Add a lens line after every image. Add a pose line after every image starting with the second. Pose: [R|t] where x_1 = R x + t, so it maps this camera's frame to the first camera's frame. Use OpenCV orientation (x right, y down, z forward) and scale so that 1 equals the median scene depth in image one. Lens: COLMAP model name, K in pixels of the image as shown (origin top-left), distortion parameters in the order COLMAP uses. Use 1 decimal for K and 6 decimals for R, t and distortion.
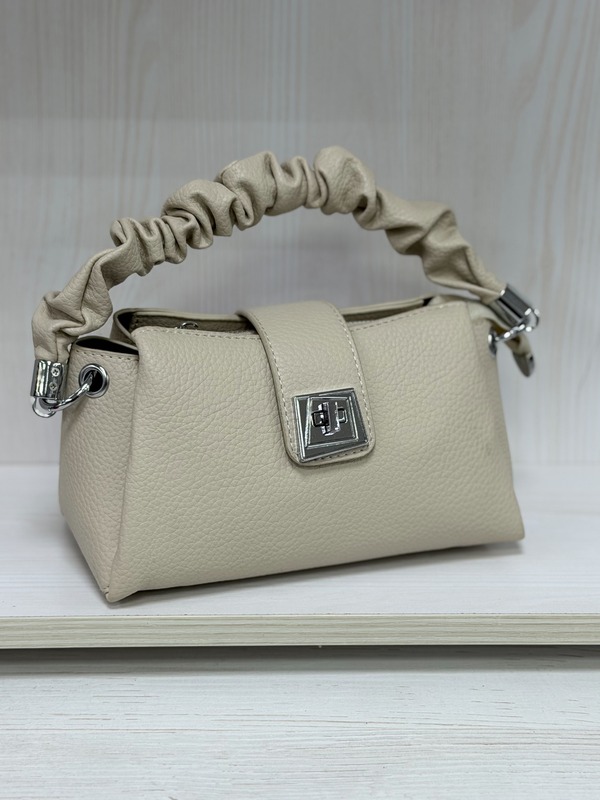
lens RADIAL K [[1490.3, 0, 296.0], [0, 1490.3, 403.5], [0, 0, 1]] dist [0.139654, 0.000000]
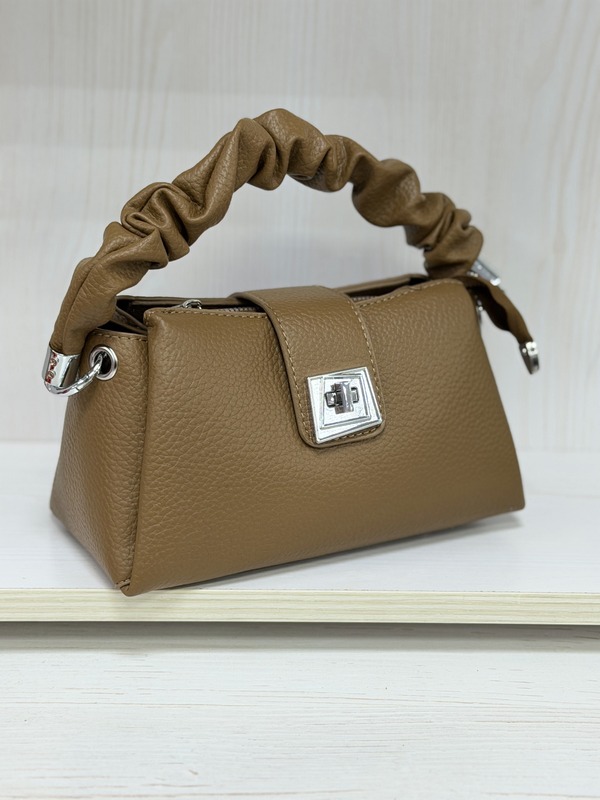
lens RADIAL K [[1490.3, 0, 300.8], [0, 1490.3, 396.6], [0, 0, 1]] dist [0.139654, 0.000000]
pose [[0.999252, 0.017048, 0.034704, -0.044199], [-0.016452, 0.999713, -0.017391, 0.031360], [-0.034991, 0.016807, 0.999246, 0.018338]]
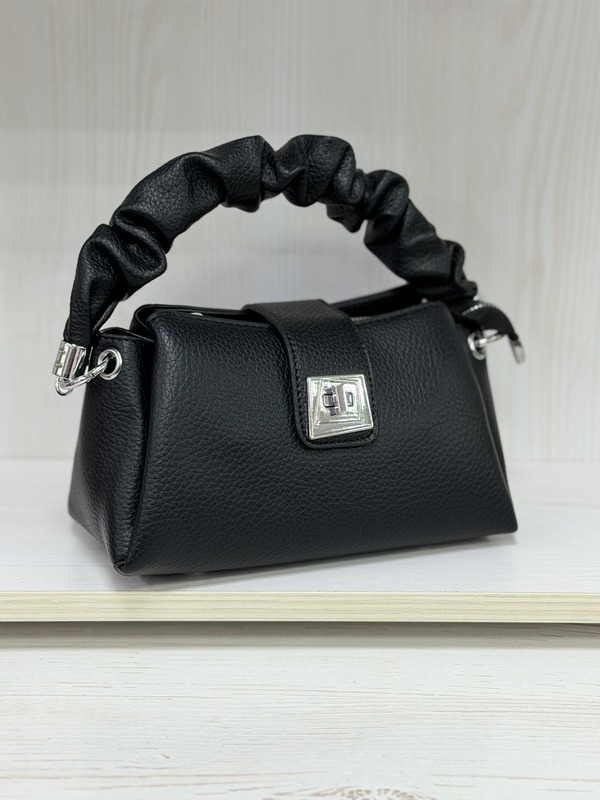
lens RADIAL K [[1490.3, 0, 300.9], [0, 1490.3, 401.5], [0, 0, 1]] dist [0.139654, 0.000000]
pose [[0.999662, 0.003809, -0.025725, 0.035878], [-0.004547, 0.999578, -0.028705, 0.037166], [0.025605, 0.028812, 0.999257, -0.059317]]
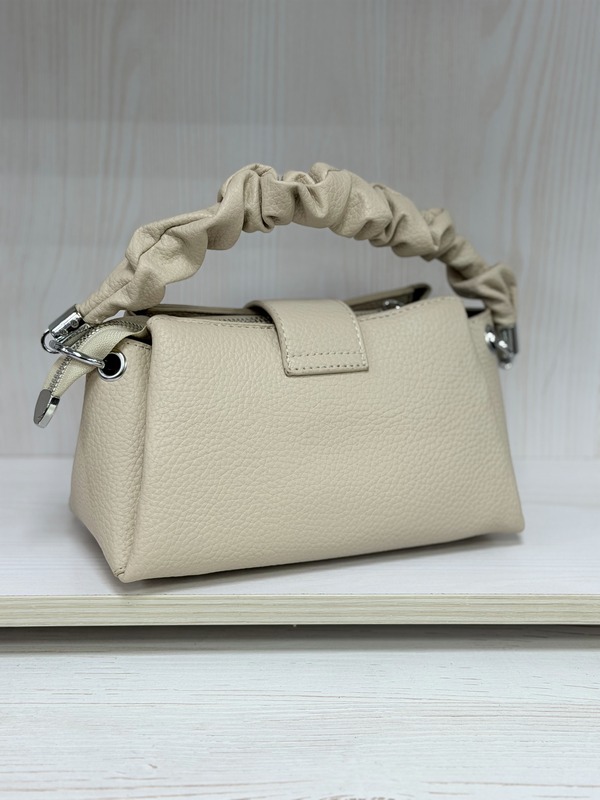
lens RADIAL K [[1490.3, 0, 302.1], [0, 1490.3, 403.1], [0, 0, 1]] dist [0.139654, 0.000000]
pose [[0.999783, 0.004270, 0.020391, -0.000679], [-0.003898, 0.999826, -0.018216, 0.027148], [-0.020465, 0.018132, 0.999626, -0.039594]]
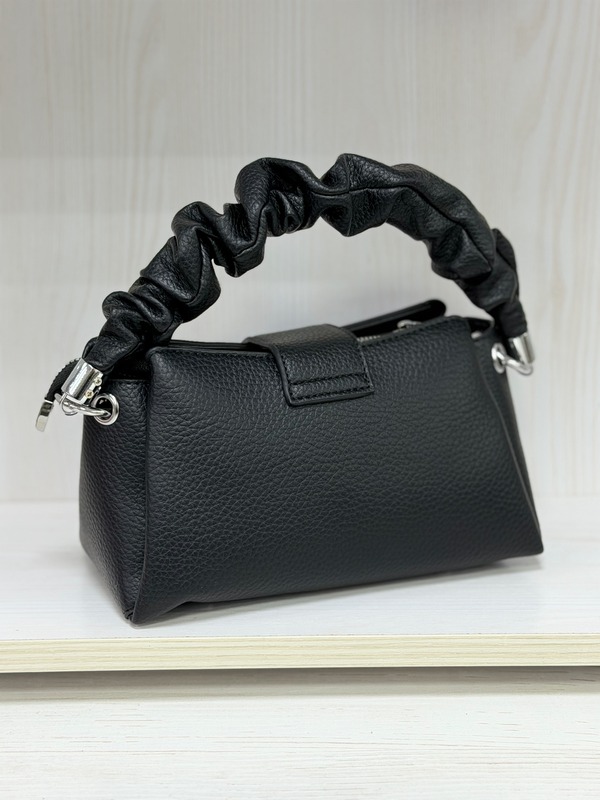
lens RADIAL K [[1490.3, 0, 297.6], [0, 1490.3, 400.2], [0, 0, 1]] dist [0.139654, 0.000000]
pose [[0.999011, -0.014600, -0.041992, 0.043029], [0.011945, 0.997955, -0.062788, 0.047568], [0.042823, 0.062224, 0.997143, 0.002272]]
